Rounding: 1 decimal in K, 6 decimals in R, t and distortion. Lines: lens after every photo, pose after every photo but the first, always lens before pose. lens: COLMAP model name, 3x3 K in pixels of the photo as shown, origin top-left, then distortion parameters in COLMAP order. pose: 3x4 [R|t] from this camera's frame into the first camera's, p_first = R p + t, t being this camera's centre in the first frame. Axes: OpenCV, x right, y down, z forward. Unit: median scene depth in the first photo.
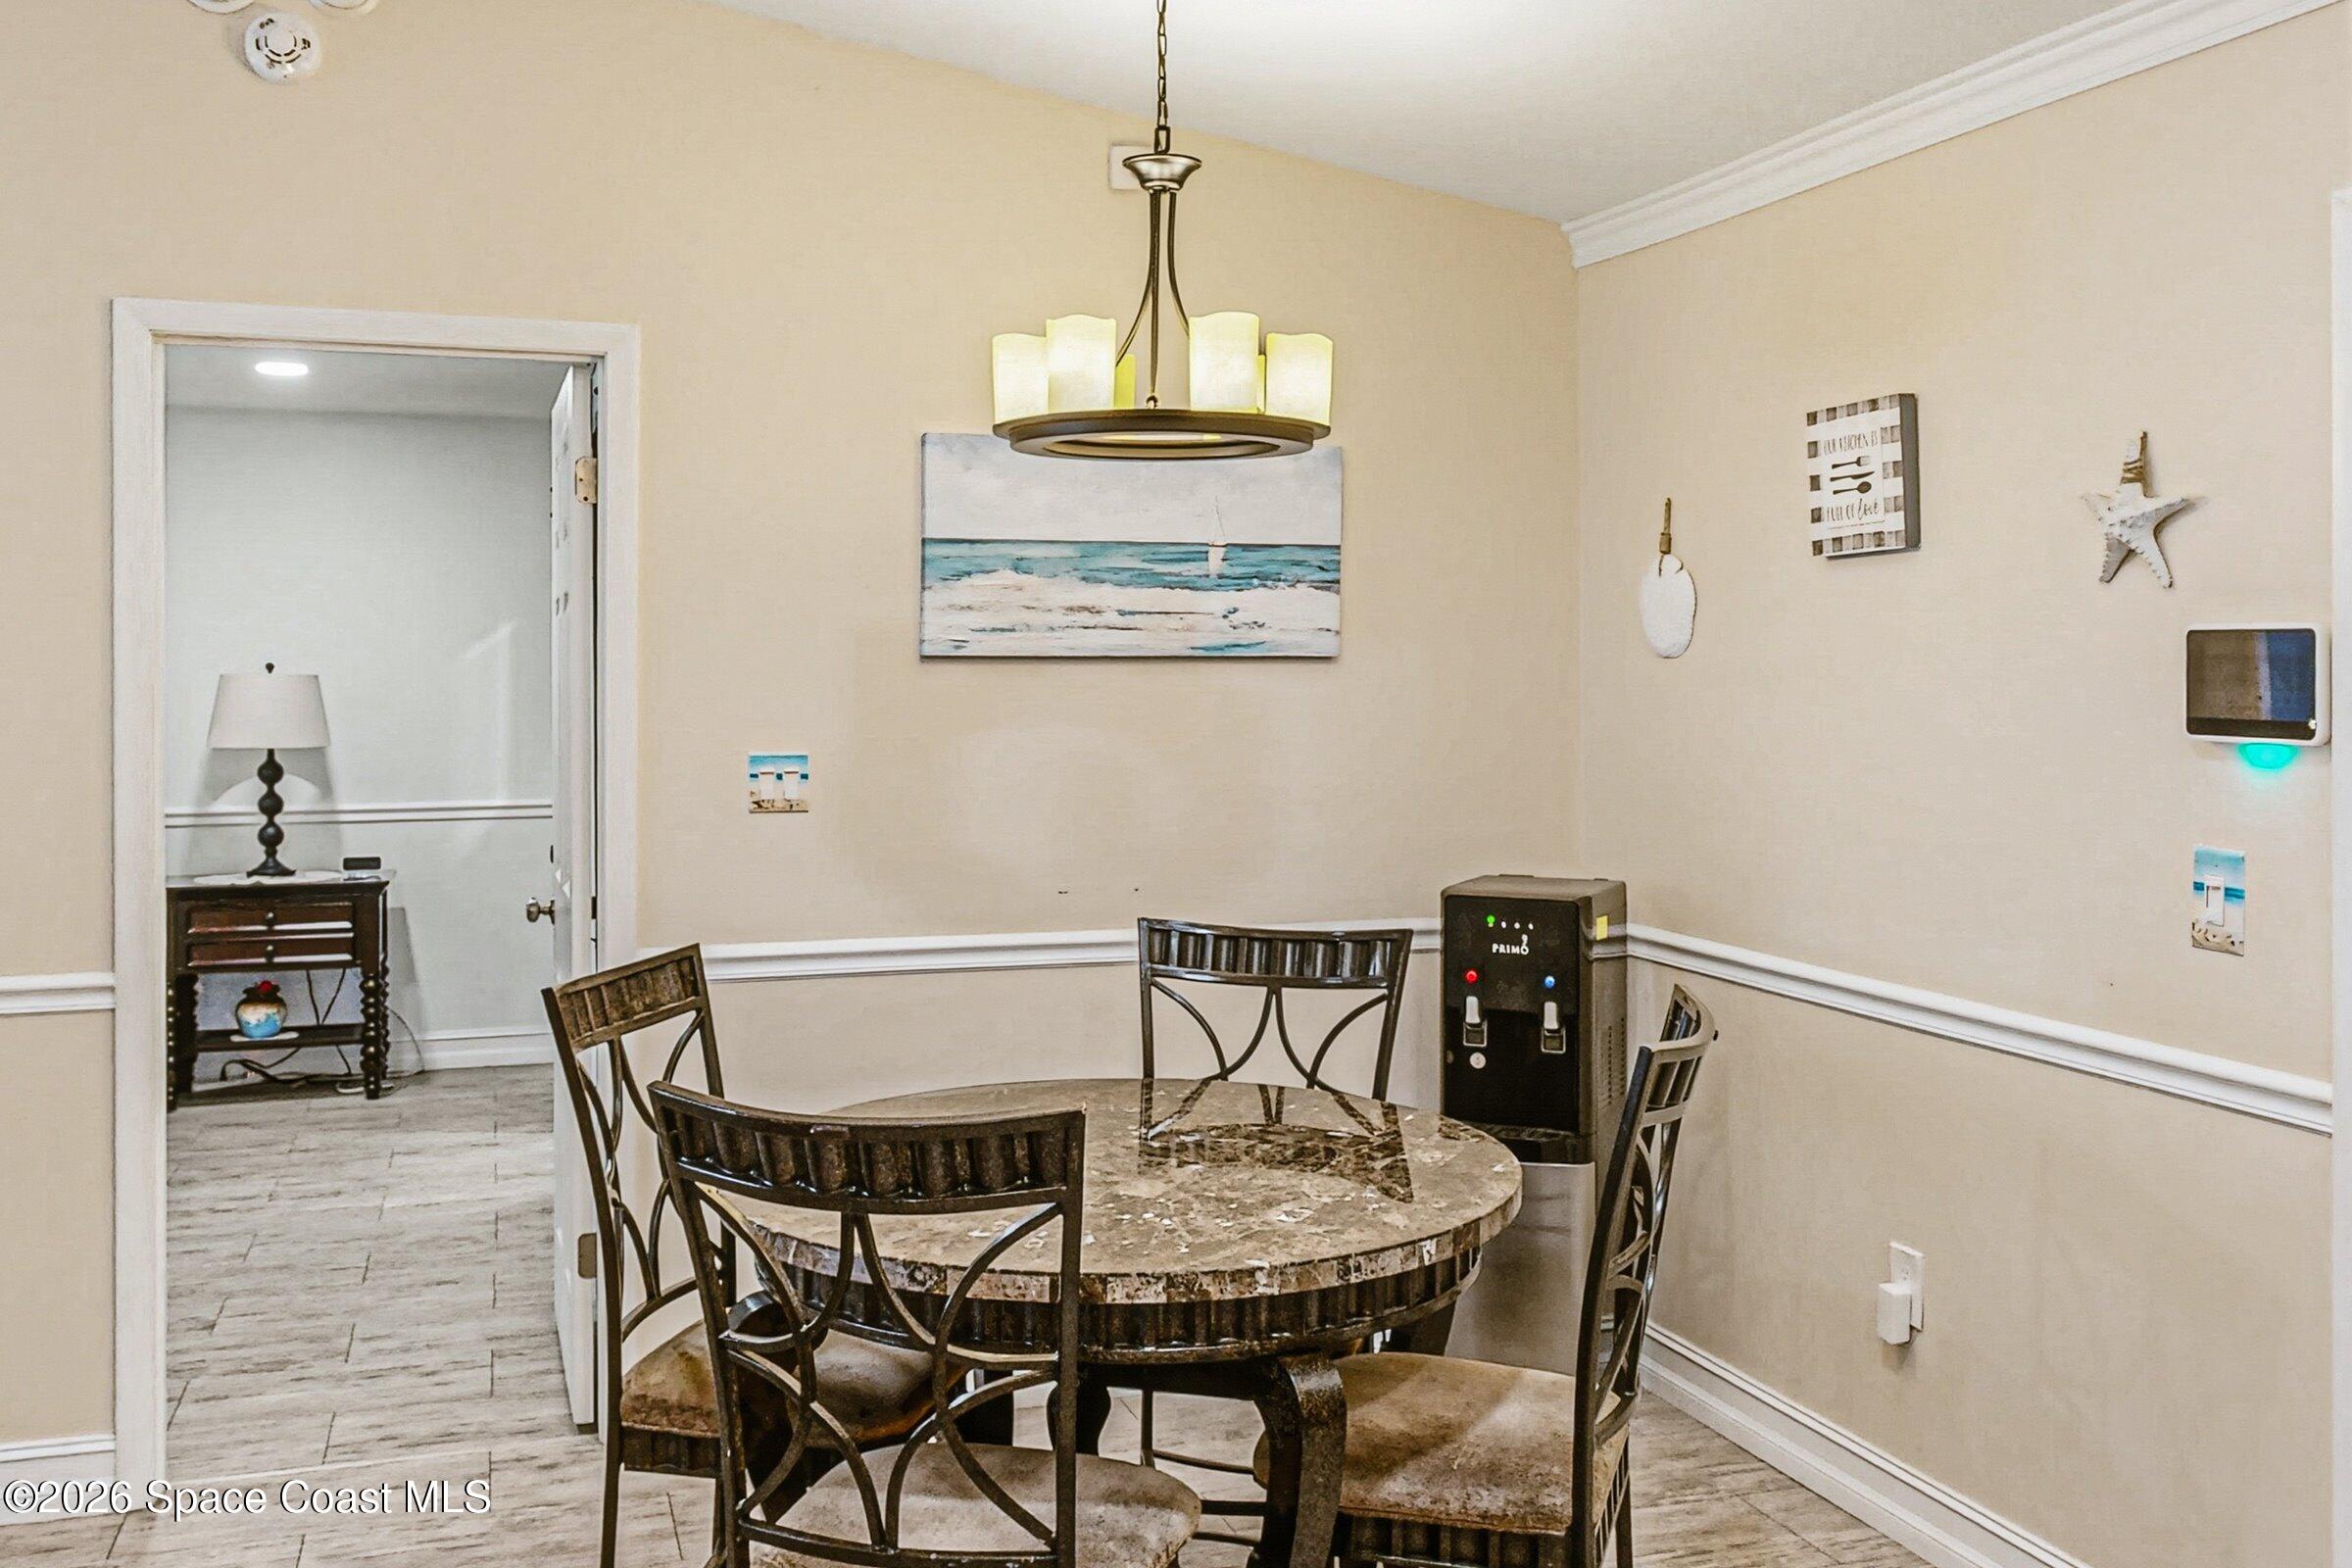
lens RADIAL K [[2097.2, 0, 1180.4], [0, 2097.2, 665.3], [0, 0, 1]] dist [-0.004811, -0.001145]
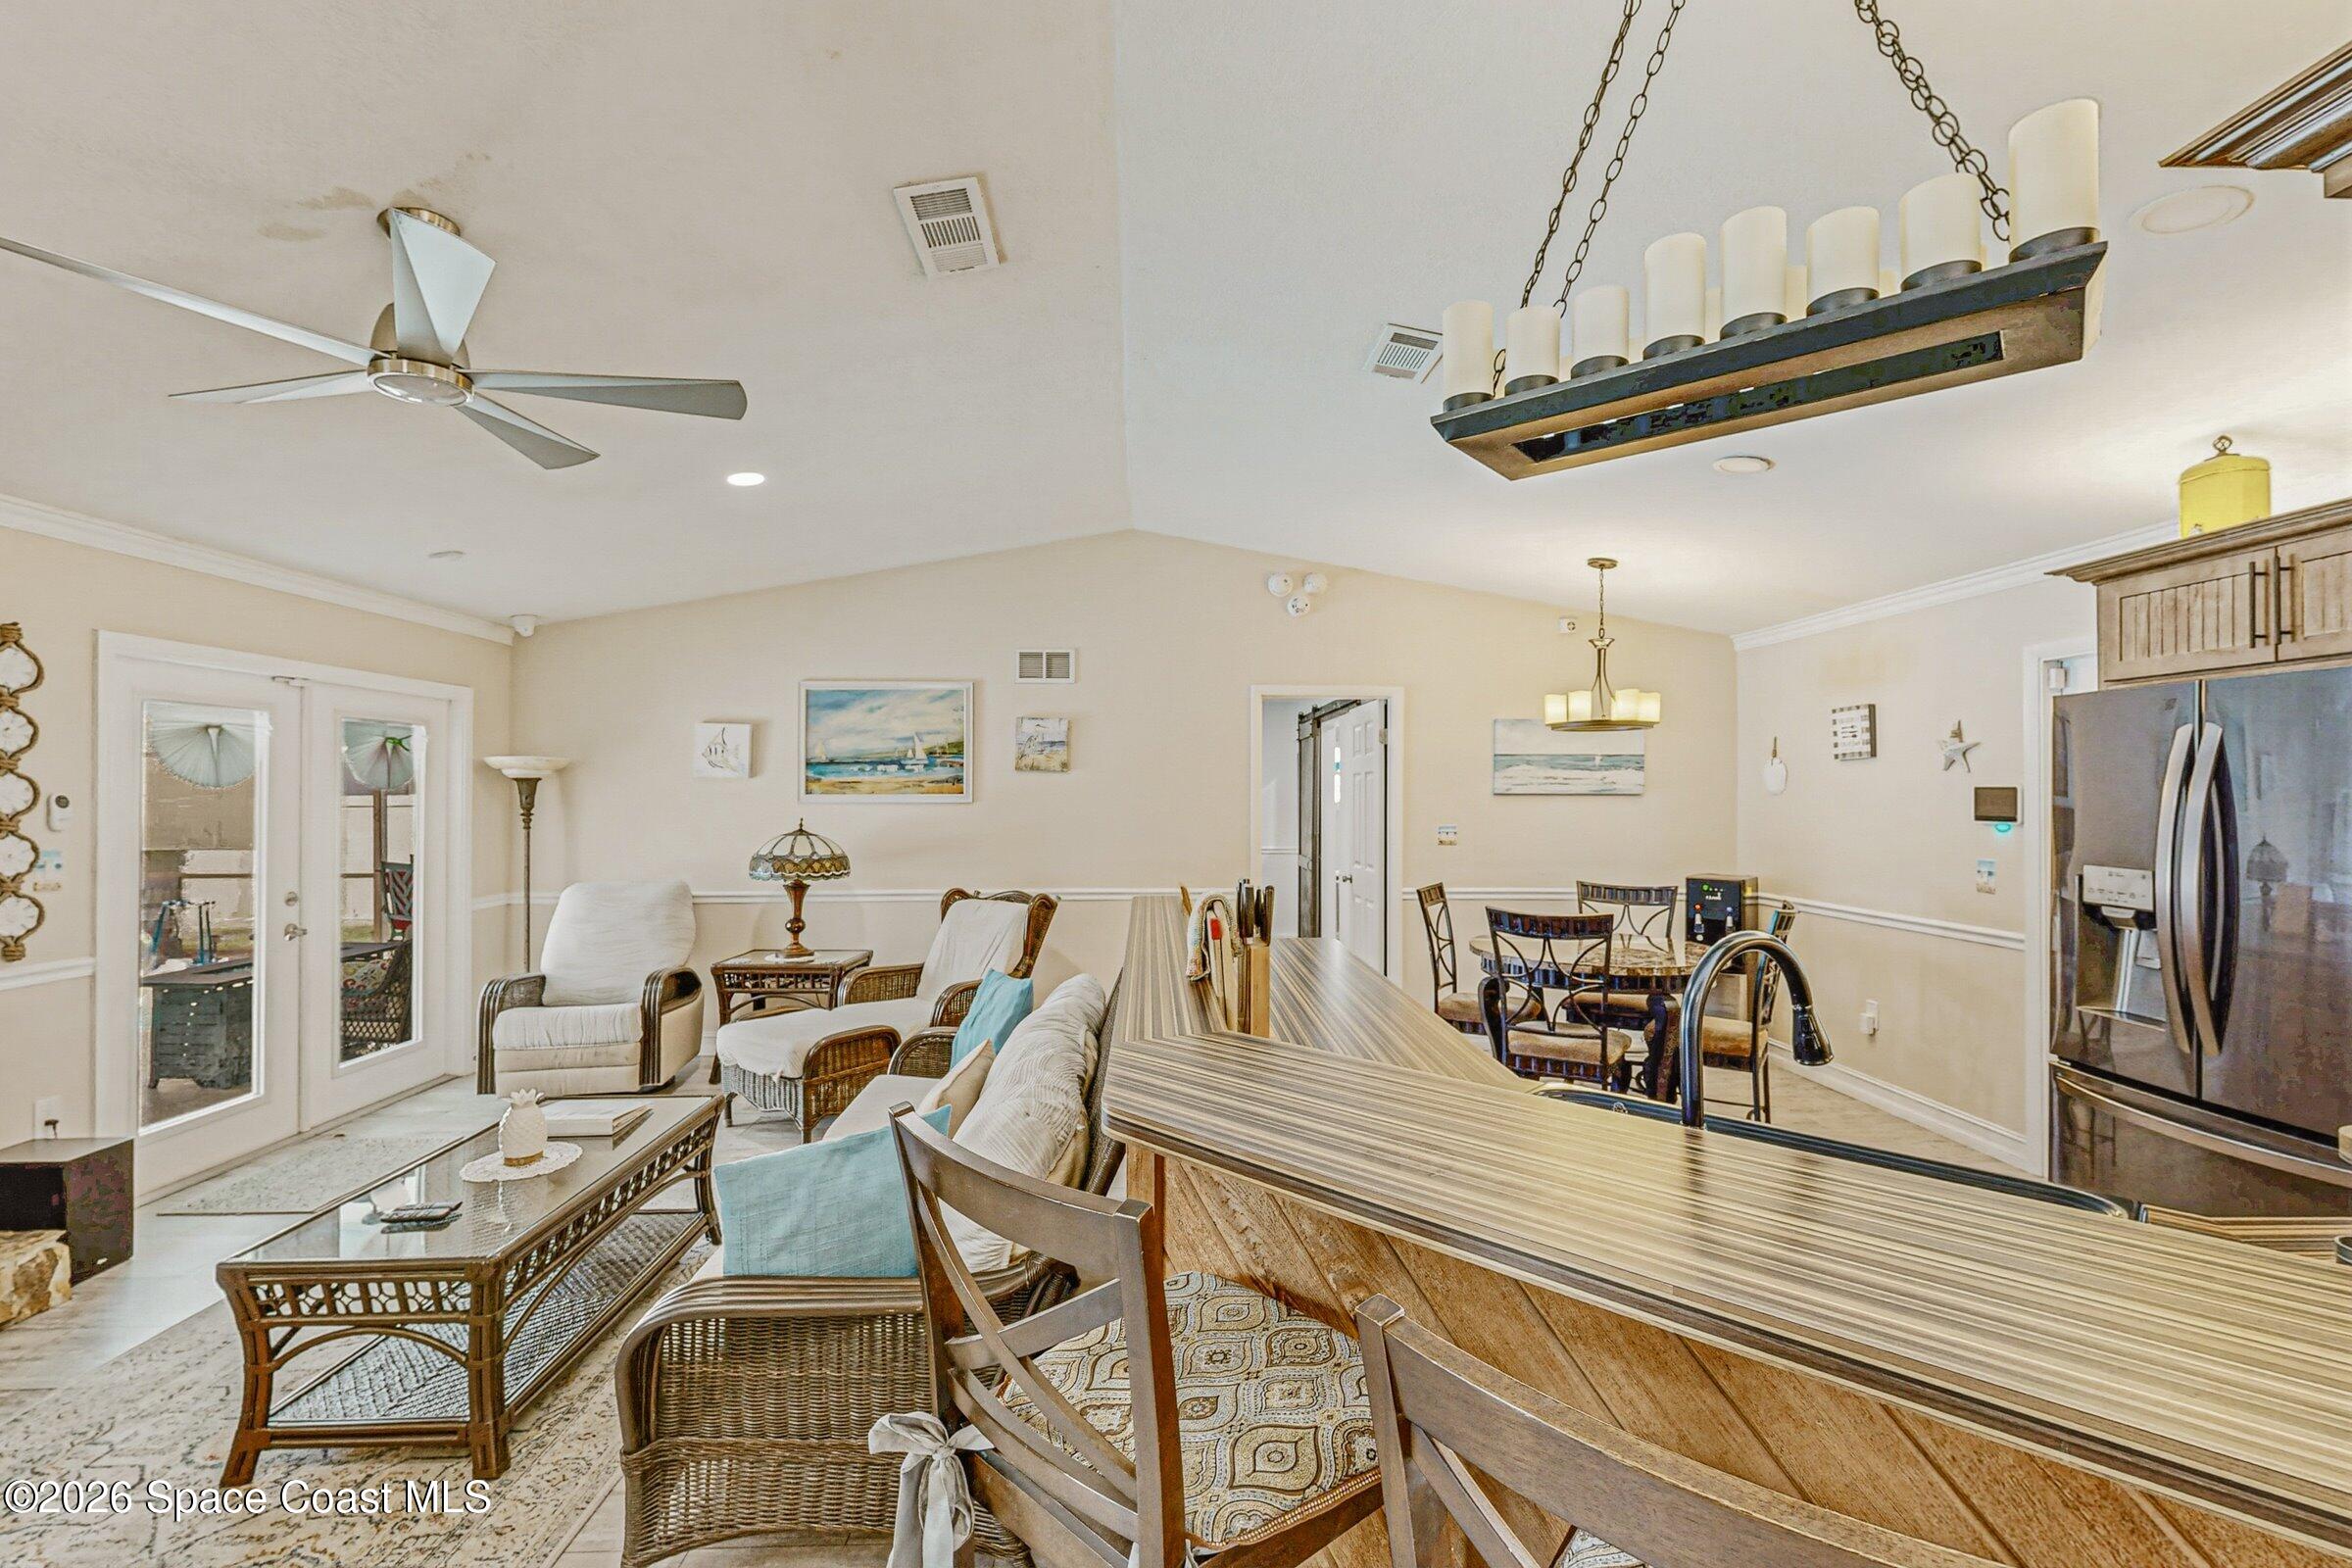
lens RADIAL K [[1016.9, 0, 1176.0], [0, 1016.9, 784.0], [0, 0, 1]] dist [0.013809, -0.012633]
pose [[0.958767, -0.001670, -0.284189, -0.162629], [-0.001286, 0.999947, -0.010215, -0.003437], [0.284191, 0.010159, 0.958714, -0.584981]]
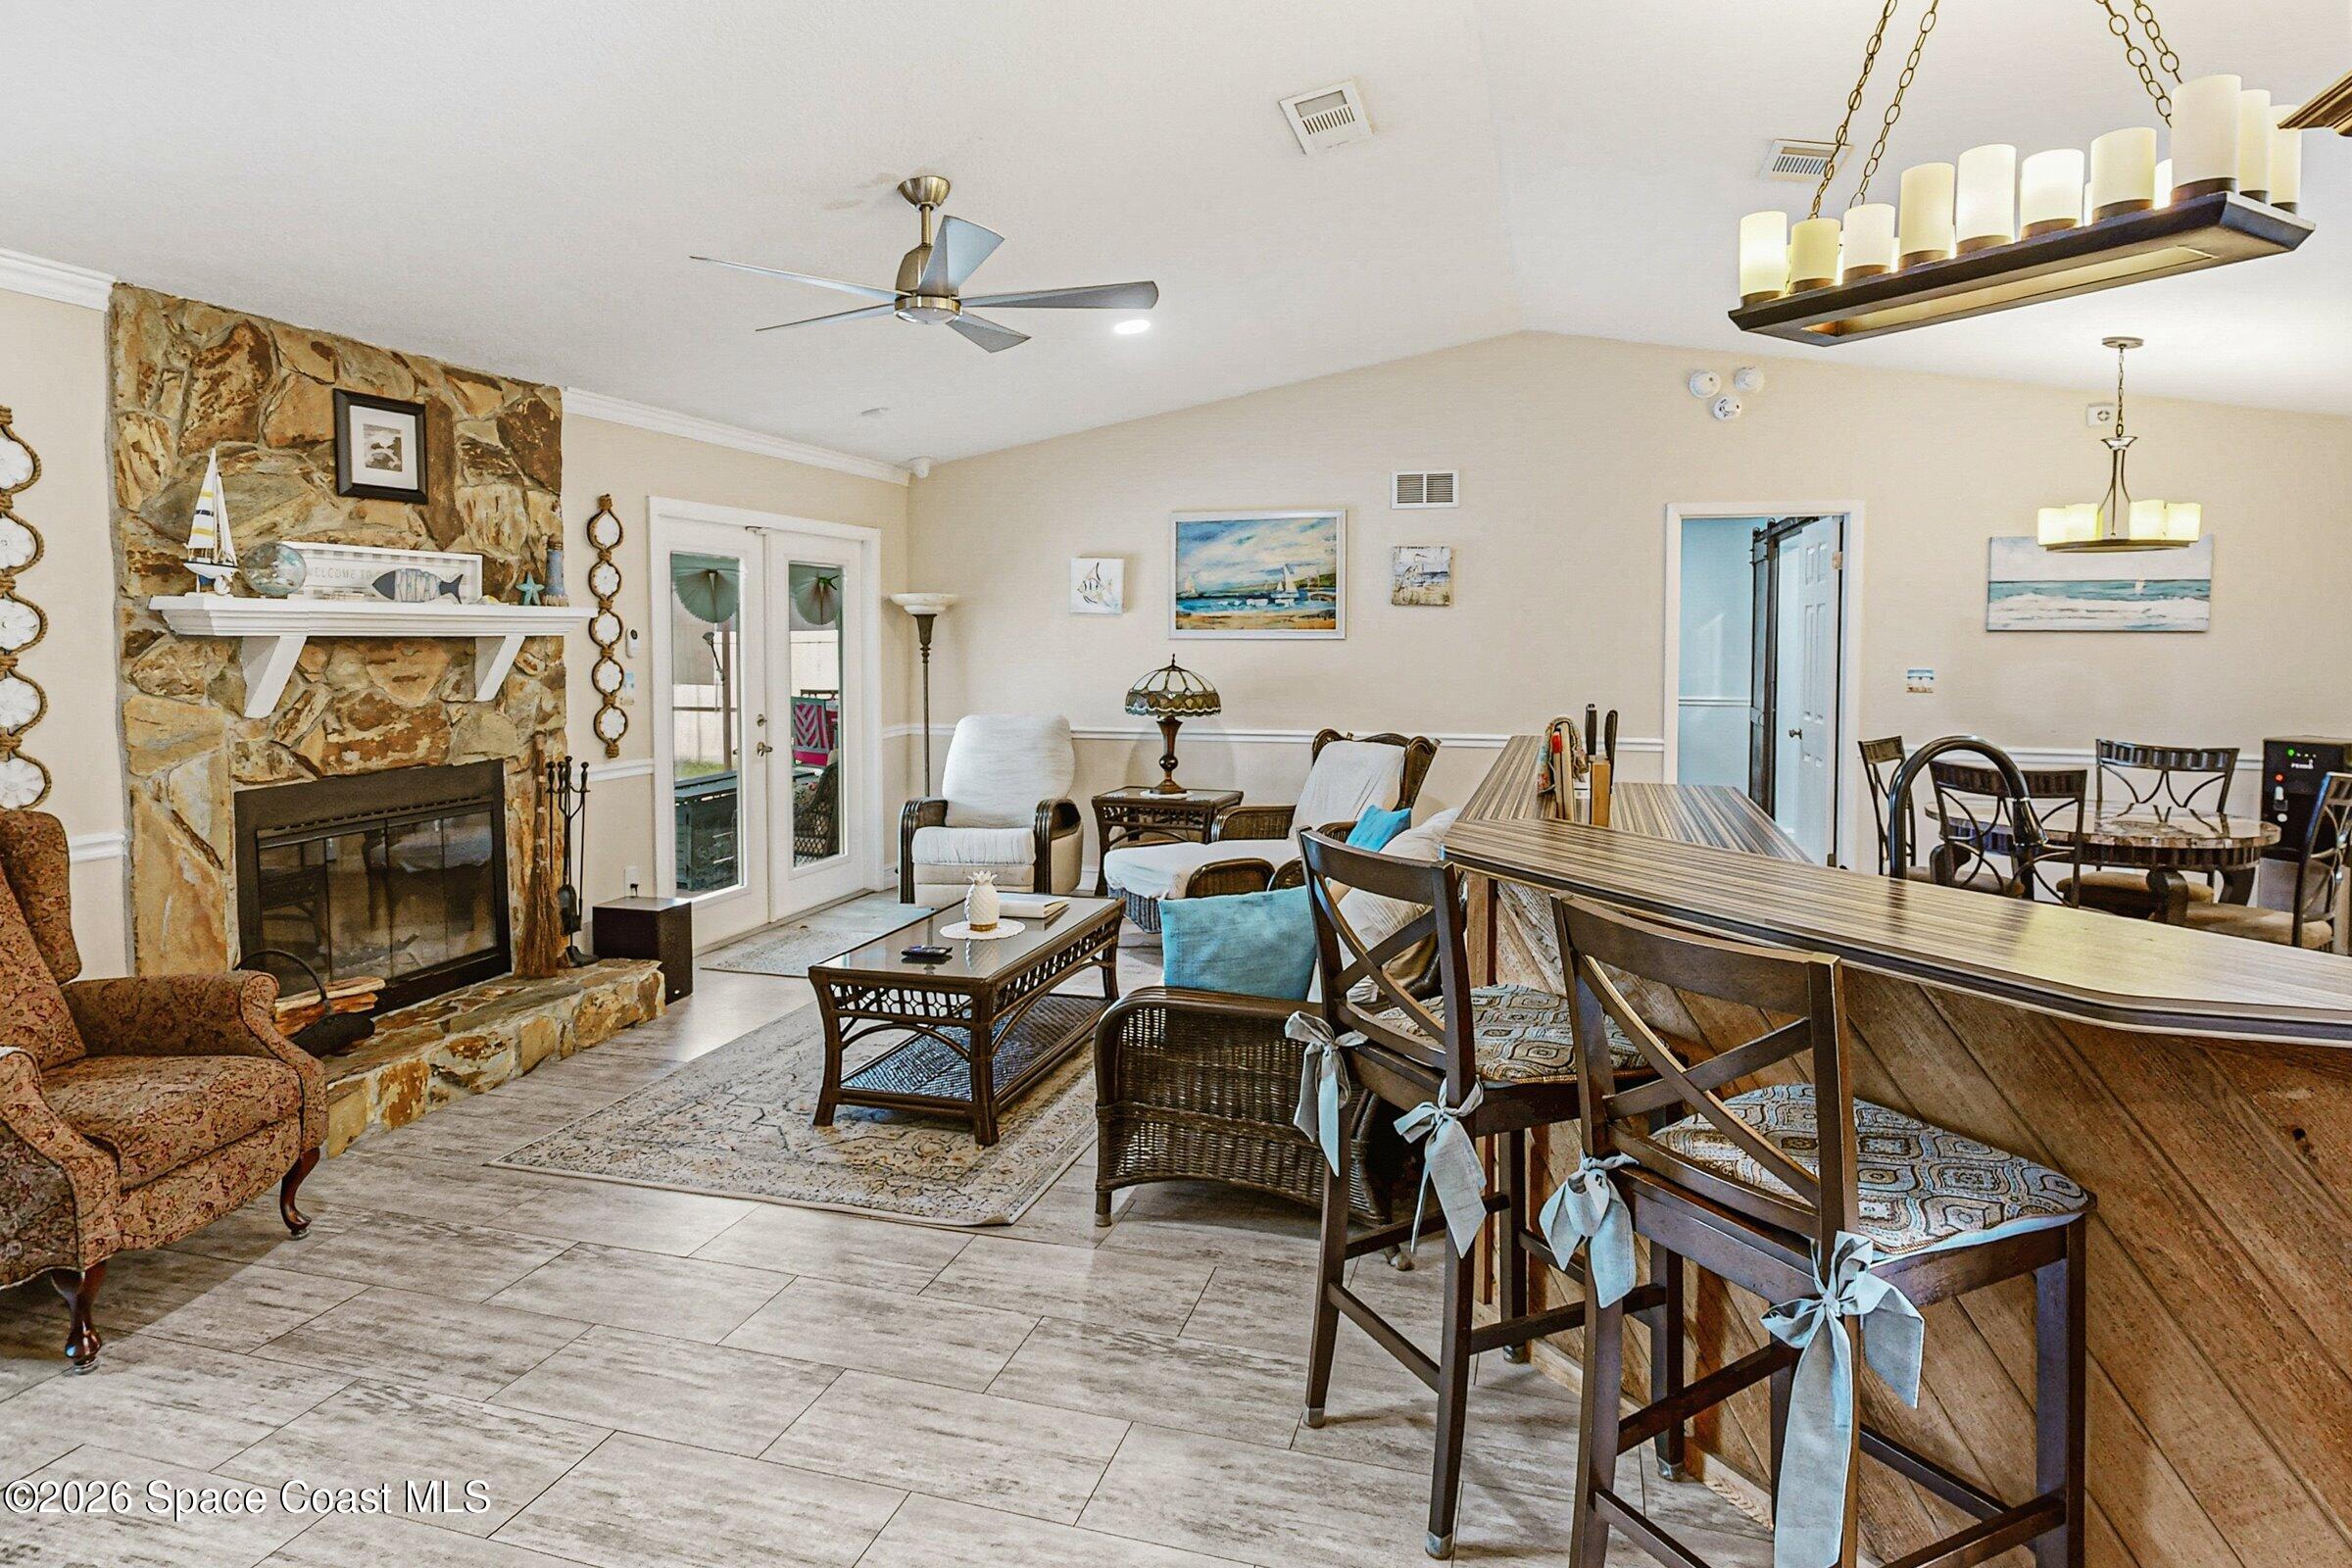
lens RADIAL K [[1318.2, 0, 1178.1], [0, 1318.2, 678.3], [0, 0, 1]] dist [0.001048, -0.002385]
pose [[0.819932, 0.022668, -0.572012, -0.020398], [-0.002524, 0.999349, 0.035986, -0.001226], [0.572455, -0.028062, 0.819456, -0.863778]]
